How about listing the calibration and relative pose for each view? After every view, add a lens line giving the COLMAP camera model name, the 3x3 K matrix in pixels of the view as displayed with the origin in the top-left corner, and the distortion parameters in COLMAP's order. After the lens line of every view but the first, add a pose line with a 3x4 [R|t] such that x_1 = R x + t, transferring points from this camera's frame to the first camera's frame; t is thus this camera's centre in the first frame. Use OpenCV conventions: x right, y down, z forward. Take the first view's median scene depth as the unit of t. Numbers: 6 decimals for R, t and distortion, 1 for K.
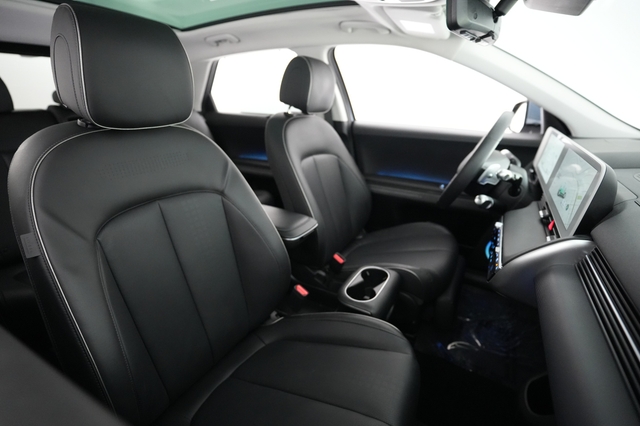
lens RADIAL K [[313.5, 0, 320.7], [0, 313.5, 212.5], [0, 0, 1]] dist [-0.000616, 0.000760]
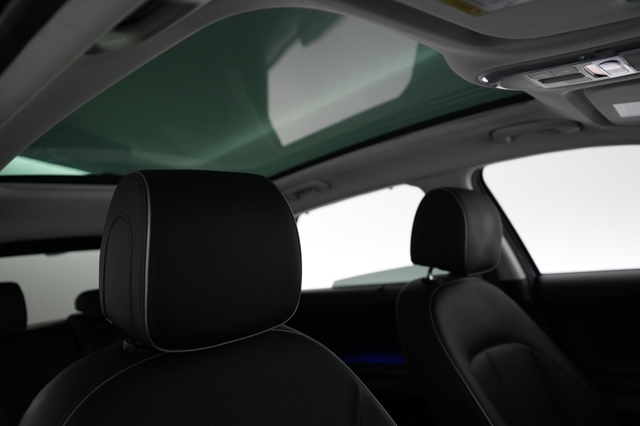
lens RADIAL K [[500.7, 0, 319.7], [0, 500.7, 211.9], [0, 0, 1]] dist [0.012018, 0.004057]
pose [[0.966796, -0.162830, -0.196956, -0.096164], [0.064394, 0.901075, -0.428855, -0.043290], [0.247302, 0.401932, 0.881642, 0.078347]]
